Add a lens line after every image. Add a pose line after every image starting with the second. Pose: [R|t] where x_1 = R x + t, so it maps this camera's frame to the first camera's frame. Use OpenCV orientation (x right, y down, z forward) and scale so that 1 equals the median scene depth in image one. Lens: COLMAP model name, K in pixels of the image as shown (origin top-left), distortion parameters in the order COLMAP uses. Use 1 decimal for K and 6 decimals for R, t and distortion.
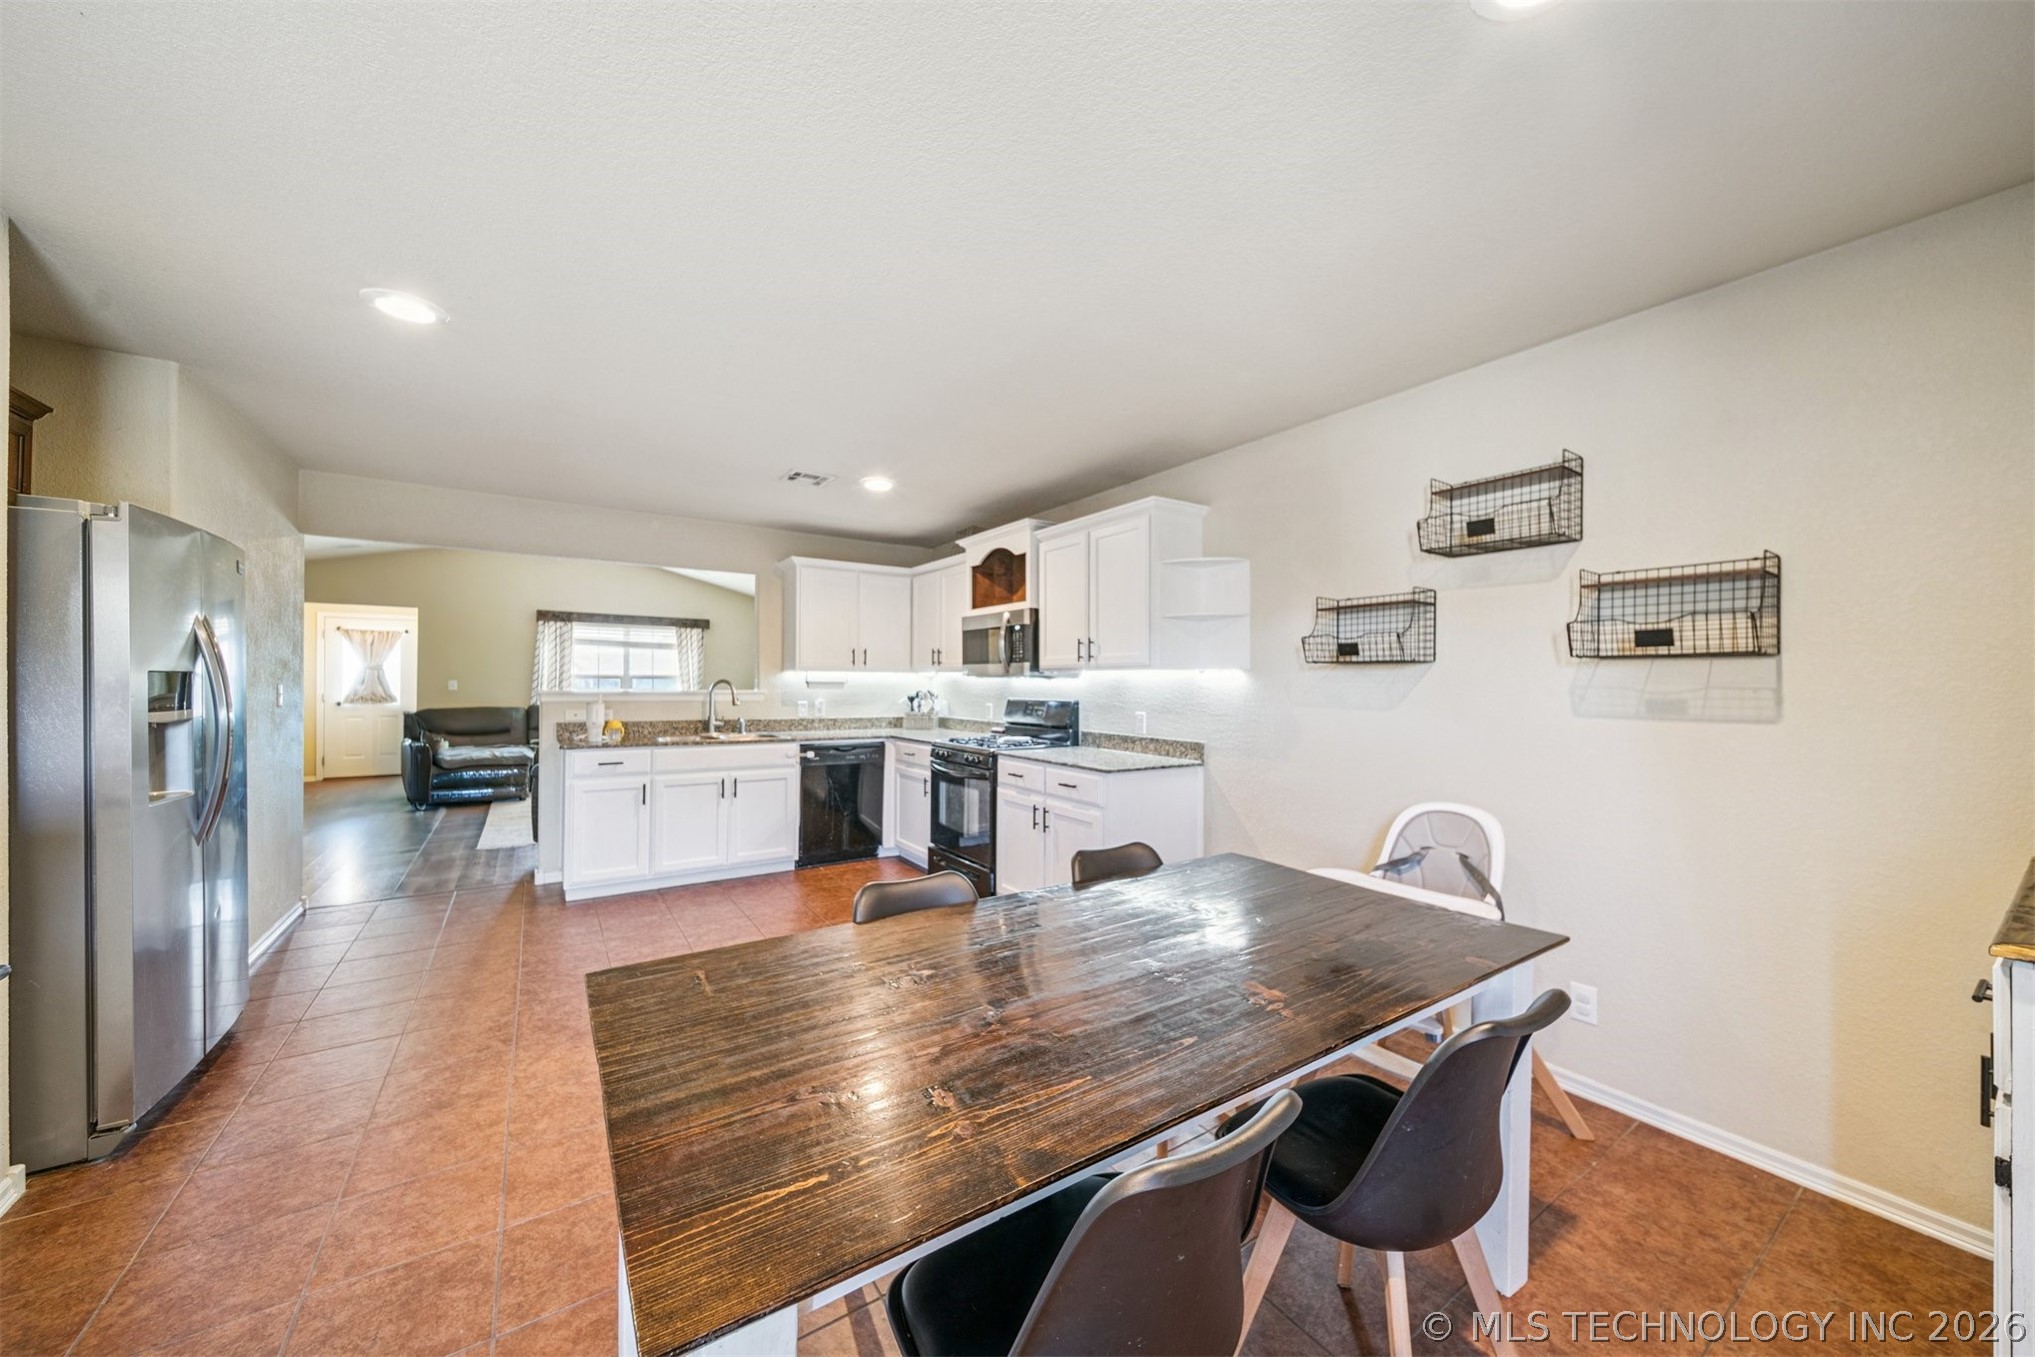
lens RADIAL K [[708.0, 0, 1026.4], [0, 708.0, 676.3], [0, 0, 1]] dist [0.000214, -0.000044]
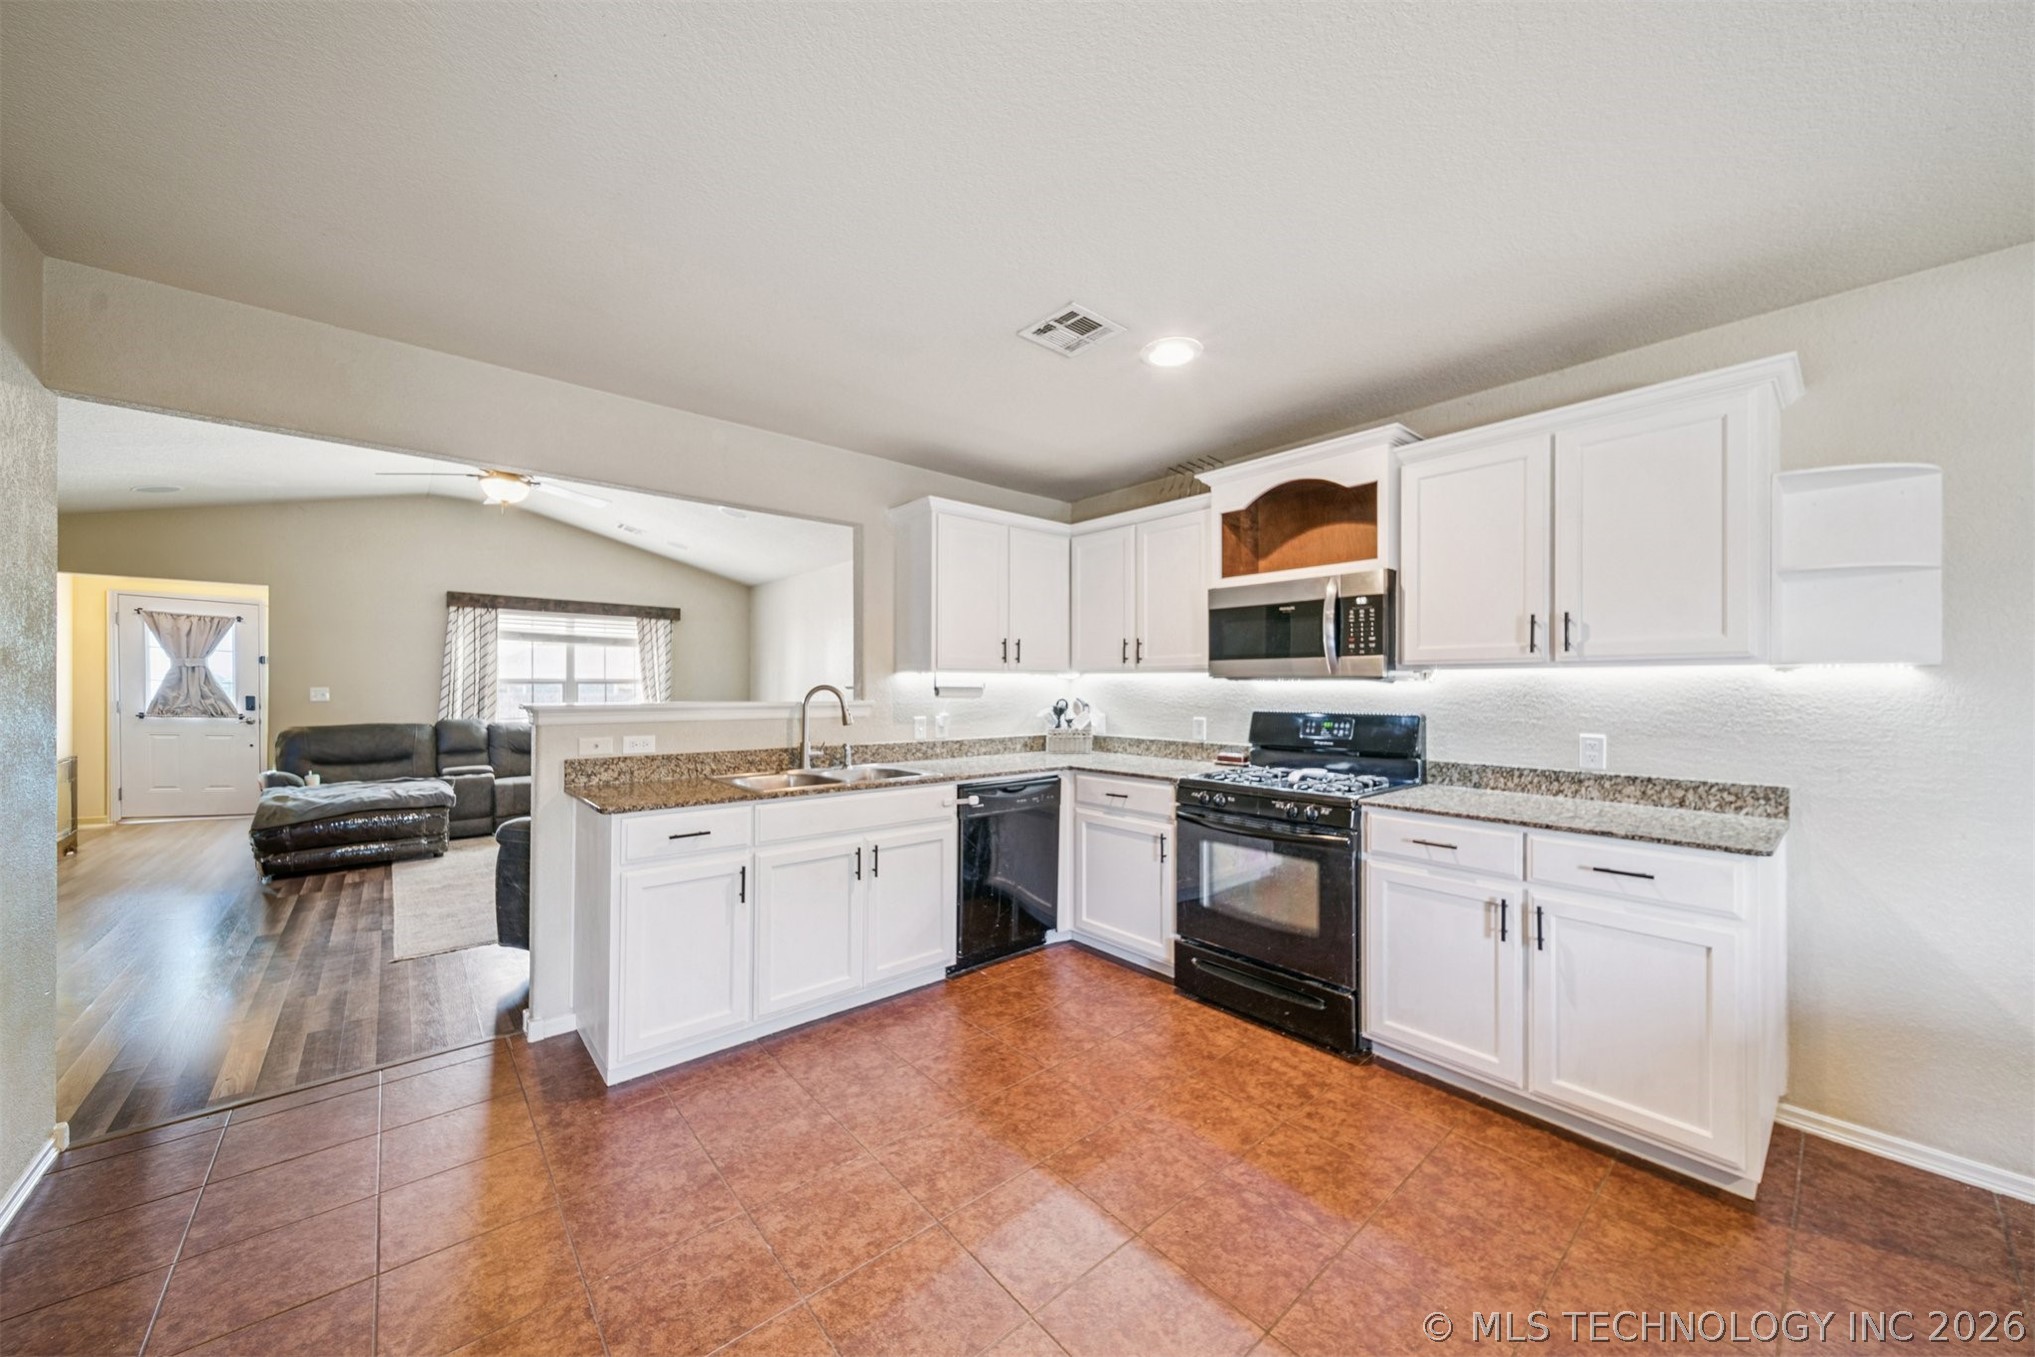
lens RADIAL K [[714.1, 0, 1030.3], [0, 714.1, 684.5], [0, 0, 1]] dist [0.007013, -0.003391]
pose [[0.992973, -0.003817, 0.118280, -0.336368], [0.003091, 0.999975, 0.006320, 0.001076], [-0.118302, -0.005910, 0.992960, 0.354254]]
